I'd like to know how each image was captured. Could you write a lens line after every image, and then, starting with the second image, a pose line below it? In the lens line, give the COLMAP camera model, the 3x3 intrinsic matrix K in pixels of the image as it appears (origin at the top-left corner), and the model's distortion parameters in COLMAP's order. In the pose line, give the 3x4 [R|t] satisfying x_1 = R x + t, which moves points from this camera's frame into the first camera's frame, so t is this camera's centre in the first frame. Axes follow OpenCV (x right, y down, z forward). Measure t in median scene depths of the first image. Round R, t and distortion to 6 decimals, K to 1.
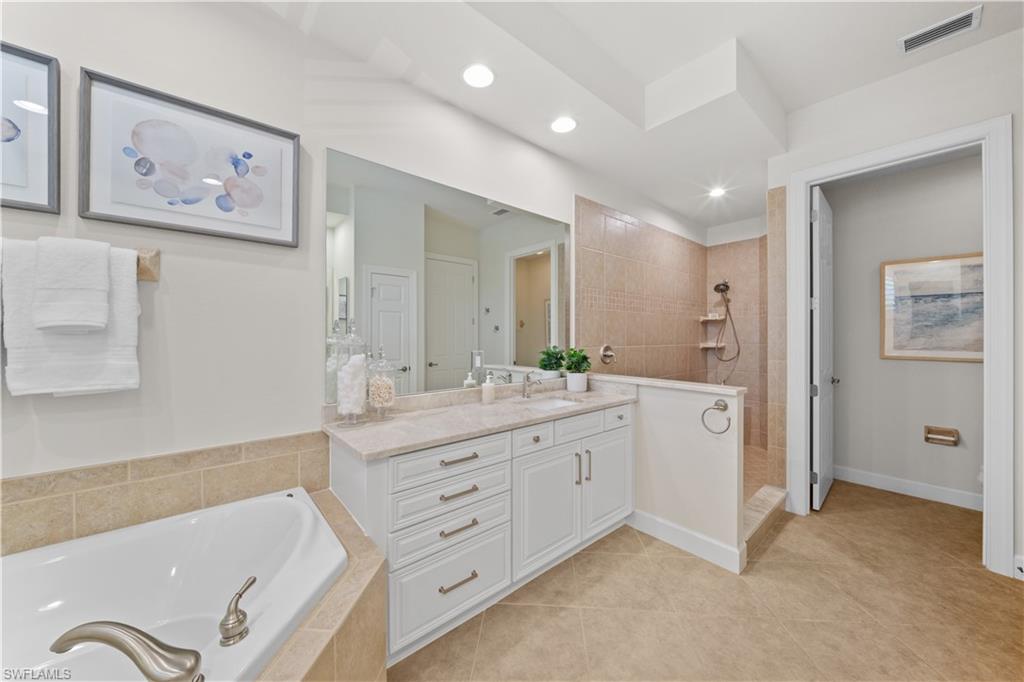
lens RADIAL K [[361.9, 0, 509.8], [0, 361.9, 337.6], [0, 0, 1]] dist [-0.000539, -0.000270]
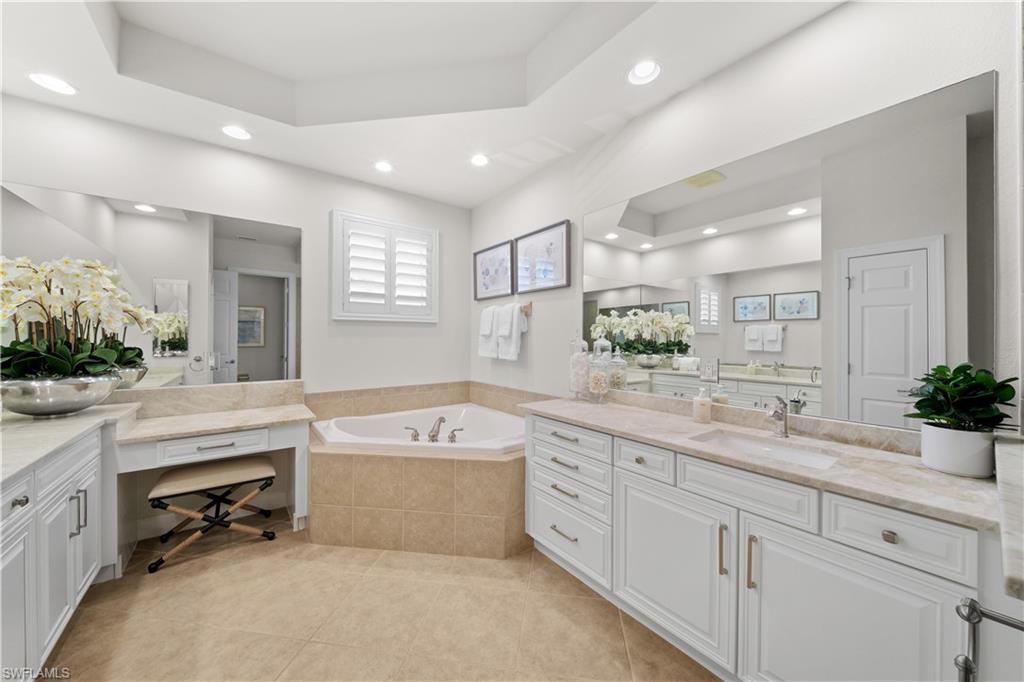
lens RADIAL K [[358.3, 0, 517.5], [0, 358.3, 342.7], [0, 0, 1]] dist [-0.000391, -0.000064]
pose [[-0.054165, 0.007142, -0.998506, 1.000544], [-0.006810, 0.999949, 0.007522, -0.001949], [0.998509, 0.007208, -0.054114, 0.803960]]
